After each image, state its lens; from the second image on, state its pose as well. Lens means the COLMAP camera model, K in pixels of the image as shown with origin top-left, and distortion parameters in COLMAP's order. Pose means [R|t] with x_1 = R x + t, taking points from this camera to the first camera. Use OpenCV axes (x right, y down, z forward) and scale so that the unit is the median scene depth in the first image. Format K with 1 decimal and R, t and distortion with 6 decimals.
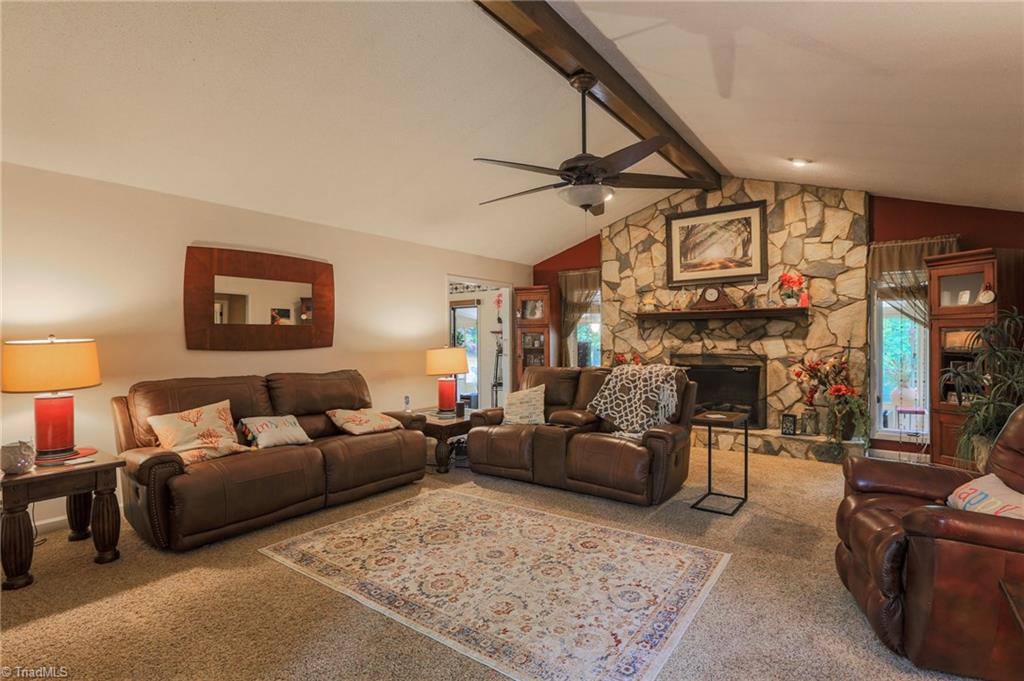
lens RADIAL K [[505.6, 0, 500.9], [0, 505.6, 340.3], [0, 0, 1]] dist [-0.068393, 0.037759]
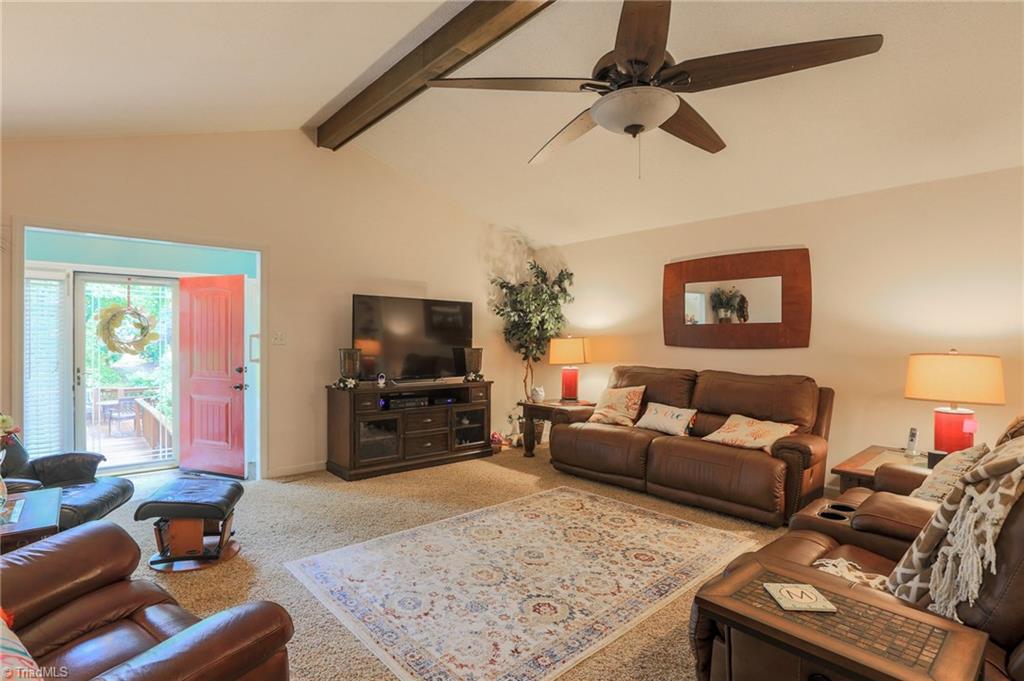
lens RADIAL K [[505.6, 0, 500.9], [0, 505.6, 340.3], [0, 0, 1]] dist [-0.068393, 0.037759]
pose [[-0.204760, 0.004945, -0.978800, 0.940210], [-0.007068, 0.999954, 0.006530, -0.000912], [0.978787, 0.008255, -0.204715, 1.104452]]
